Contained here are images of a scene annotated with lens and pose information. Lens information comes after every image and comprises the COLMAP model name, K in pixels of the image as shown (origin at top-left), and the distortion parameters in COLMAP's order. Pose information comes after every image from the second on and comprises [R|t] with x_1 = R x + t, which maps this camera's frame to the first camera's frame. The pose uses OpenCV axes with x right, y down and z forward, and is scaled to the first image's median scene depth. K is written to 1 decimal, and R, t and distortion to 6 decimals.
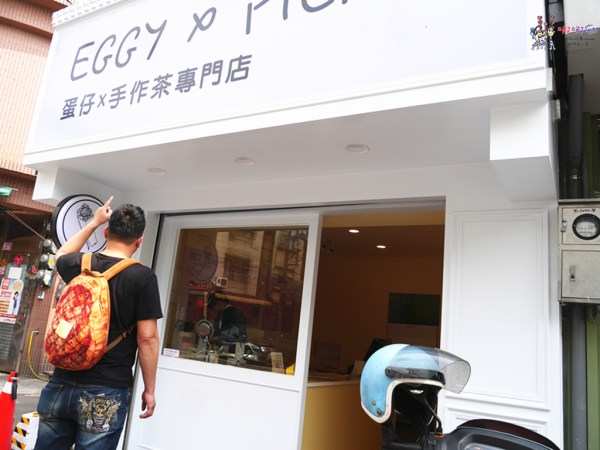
lens RADIAL K [[503.9, 0, 300.0], [0, 503.9, 225.0], [0, 0, 1]] dist [-0.069295, 0.005100]
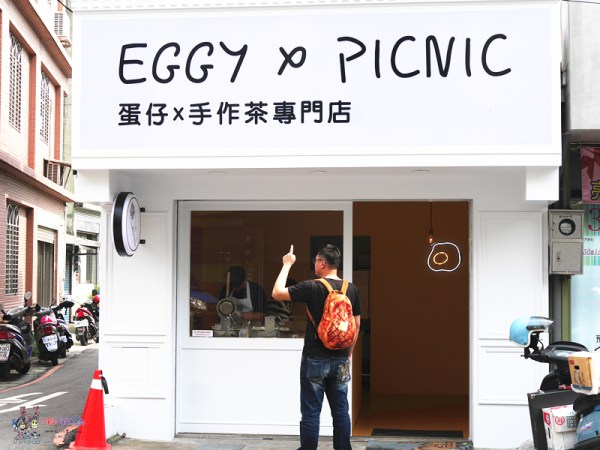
lens RADIAL K [[1030.0, 0, 300.0], [0, 1030.0, 225.0], [0, 0, 1]] dist [0.018606, -0.007835]
pose [[0.907491, -0.078198, 0.412728, -1.198462], [-0.003578, 0.981046, 0.193743, -0.489157], [-0.420056, -0.177297, 0.890011, -1.223382]]
